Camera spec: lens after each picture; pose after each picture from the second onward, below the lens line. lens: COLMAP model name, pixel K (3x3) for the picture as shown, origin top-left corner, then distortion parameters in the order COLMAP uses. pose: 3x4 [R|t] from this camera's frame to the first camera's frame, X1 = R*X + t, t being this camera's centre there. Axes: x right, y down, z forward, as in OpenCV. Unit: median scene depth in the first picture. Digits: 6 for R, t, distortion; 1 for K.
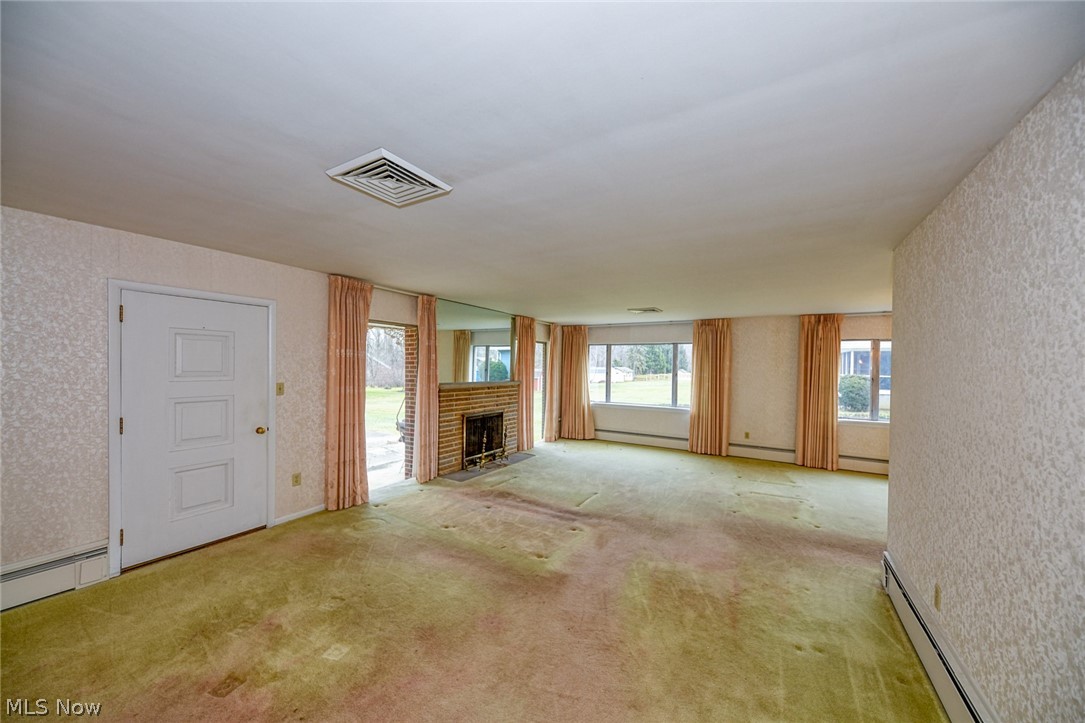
lens RADIAL K [[383.7, 0, 549.7], [0, 383.7, 370.7], [0, 0, 1]] dist [0.006987, -0.004261]
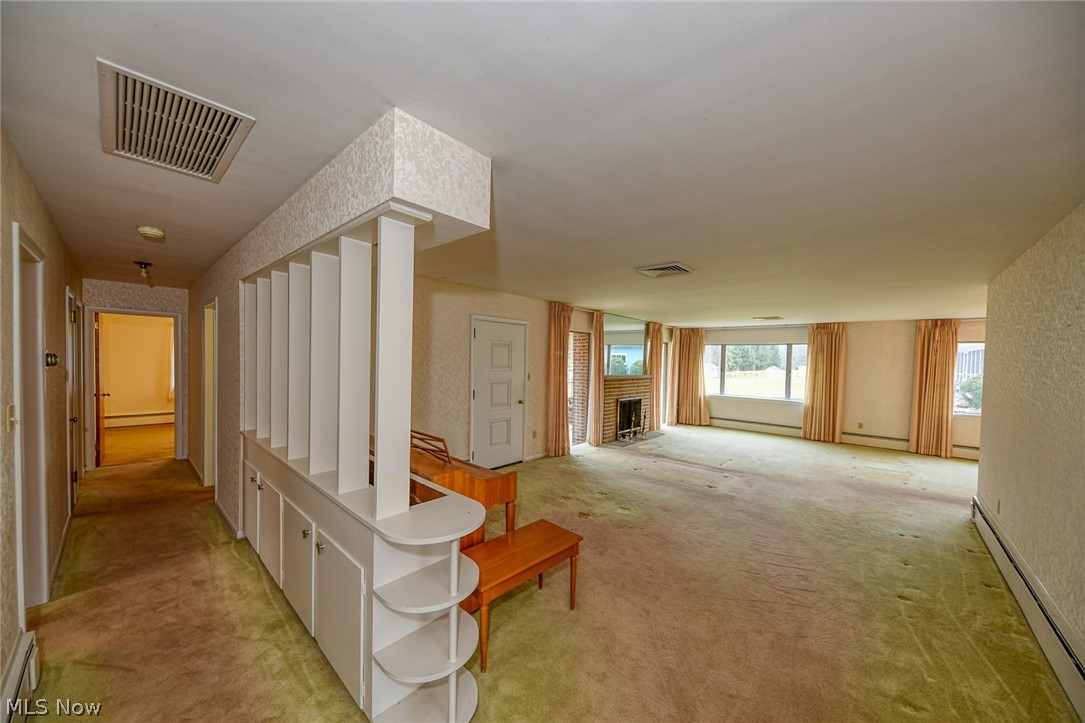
lens RADIAL K [[383.7, 0, 546.2], [0, 383.7, 370.5], [0, 0, 1]] dist [0.006987, -0.004261]
pose [[0.979960, 0.013196, -0.198755, -0.201687], [-0.010763, 0.999853, 0.013315, 0.000276], [0.198902, -0.010909, 0.979959, -0.348607]]
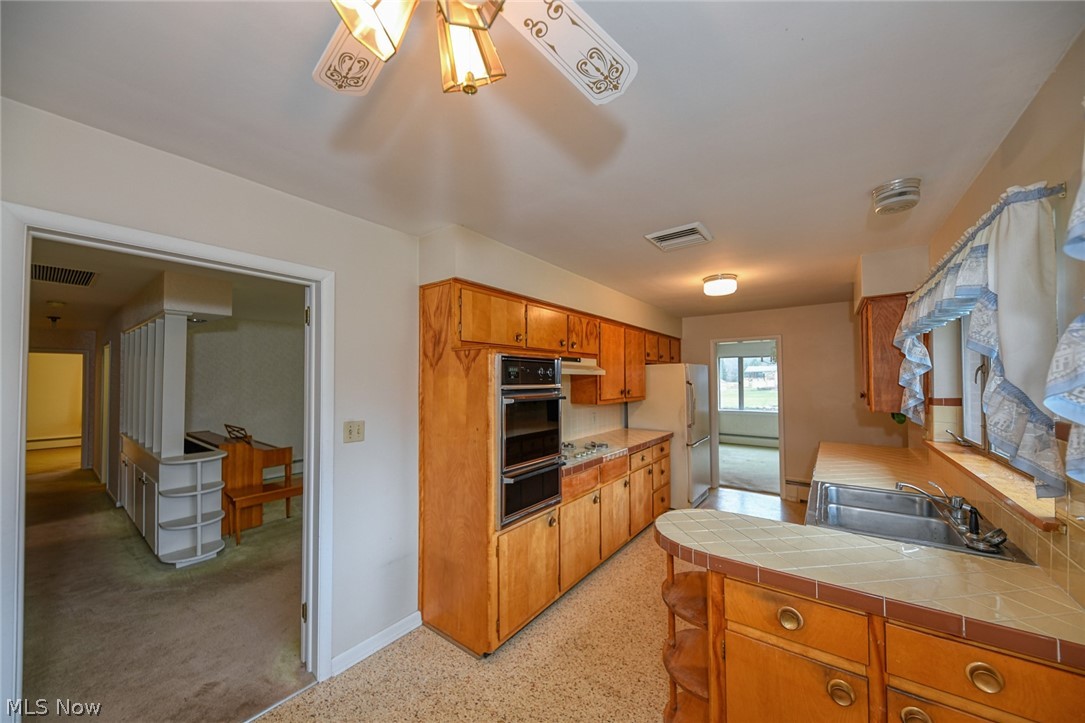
lens RADIAL K [[383.7, 0, 544.2], [0, 383.7, 367.7], [0, 0, 1]] dist [0.006987, -0.004261]
pose [[0.993326, -0.024358, -0.112738, 0.262912], [0.019712, 0.998917, -0.042141, 0.013741], [0.113642, 0.039638, 0.992731, -0.618200]]
